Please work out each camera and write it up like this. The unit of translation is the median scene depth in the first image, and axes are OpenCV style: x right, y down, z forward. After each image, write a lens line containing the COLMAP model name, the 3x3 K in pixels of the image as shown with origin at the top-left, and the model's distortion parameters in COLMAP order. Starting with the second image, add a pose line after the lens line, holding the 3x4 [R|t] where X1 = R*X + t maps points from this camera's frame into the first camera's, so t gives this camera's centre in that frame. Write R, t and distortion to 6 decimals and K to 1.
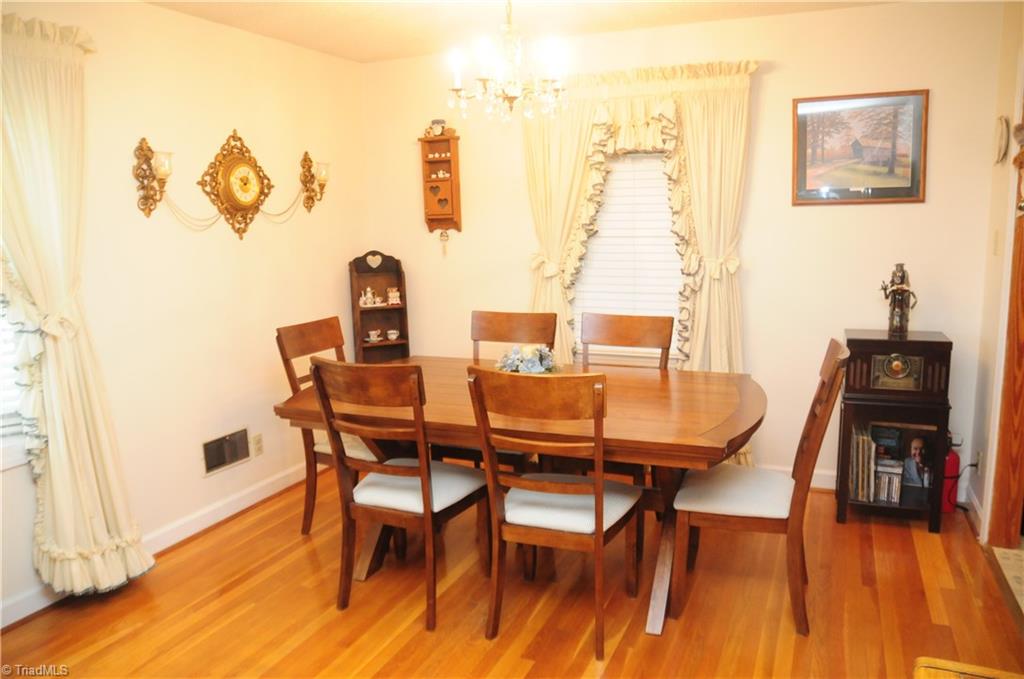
lens RADIAL K [[757.4, 0, 512.0], [0, 757.4, 339.5], [0, 0, 1]] dist [-0.151256, 0.108405]
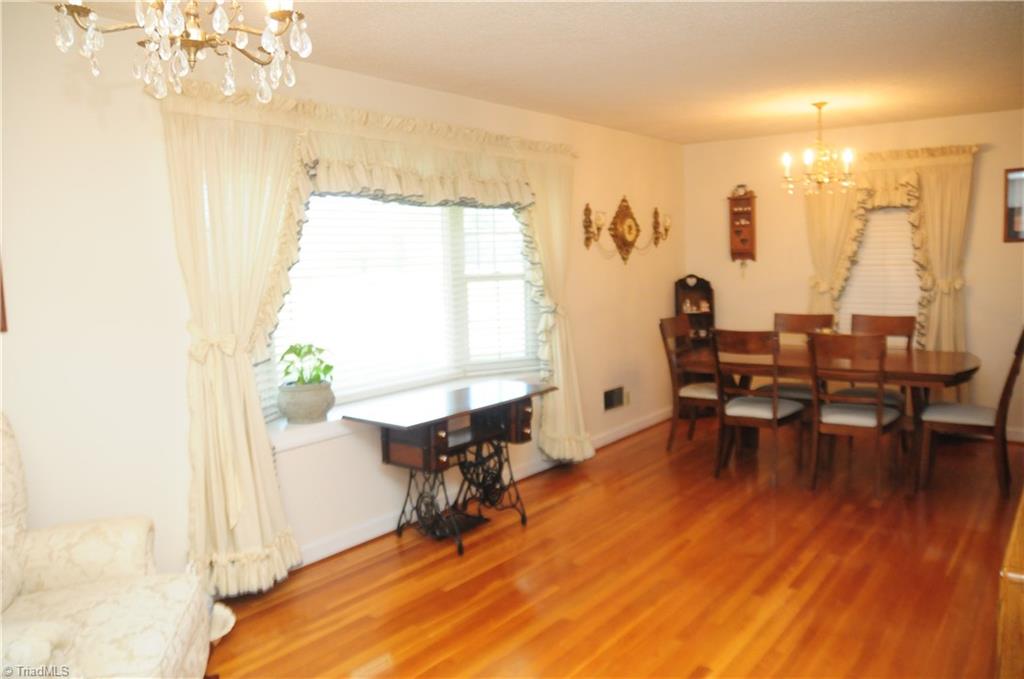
lens RADIAL K [[757.4, 0, 512.0], [0, 757.4, 339.5], [0, 0, 1]] dist [-0.151256, 0.108405]
pose [[0.966475, 0.019470, -0.256023, -0.179660], [-0.030557, 0.998756, -0.039401, 0.090994], [0.254937, 0.045903, 0.965867, -0.579221]]
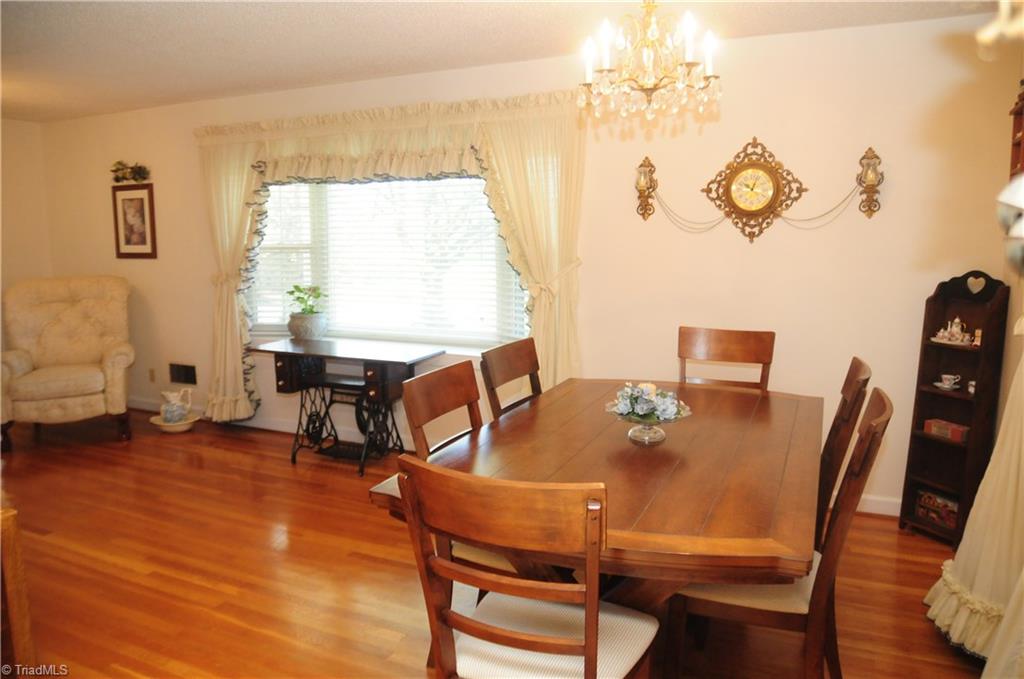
lens RADIAL K [[742.4, 0, 506.3], [0, 742.4, 341.1], [0, 0, 1]] dist [-0.124799, 0.073945]
pose [[-0.041570, 0.161959, -0.985921, 0.668565], [-0.156378, 0.973559, 0.166522, -0.117433], [0.986822, 0.161099, -0.015144, 0.696305]]
